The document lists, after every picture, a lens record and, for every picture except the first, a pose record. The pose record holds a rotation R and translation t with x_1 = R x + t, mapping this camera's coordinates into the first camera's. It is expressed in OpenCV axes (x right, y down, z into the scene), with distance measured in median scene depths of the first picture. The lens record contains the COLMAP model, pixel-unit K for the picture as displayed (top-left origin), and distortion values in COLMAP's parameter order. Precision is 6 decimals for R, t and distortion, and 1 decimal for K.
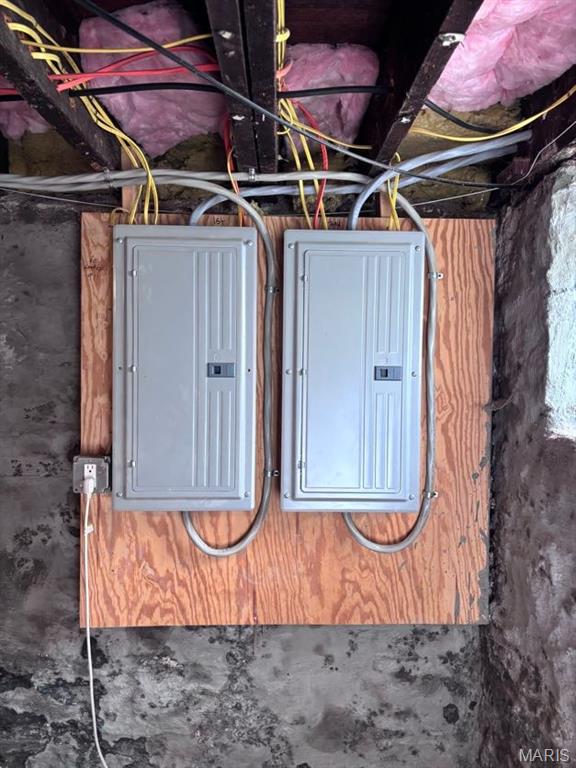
lens RADIAL K [[590.6, 0, 287.6], [0, 590.6, 384.6], [0, 0, 1]] dist [0.046470, -0.024598]
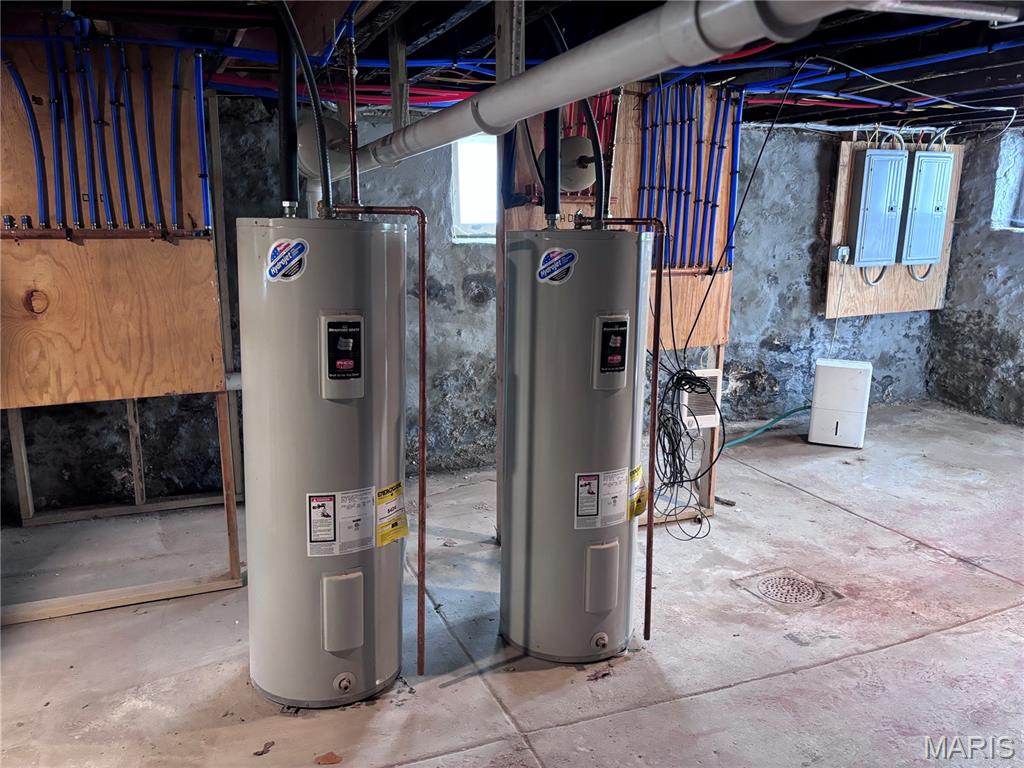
lens RADIAL K [[787.5, 0, 511.3], [0, 787.5, 381.6], [0, 0, 1]] dist [0.046470, -0.024598]
pose [[0.920562, -0.098625, 0.377941, -2.582996], [0.023013, 0.979612, 0.199578, -0.016304], [-0.389918, -0.175026, 0.904063, -1.366502]]
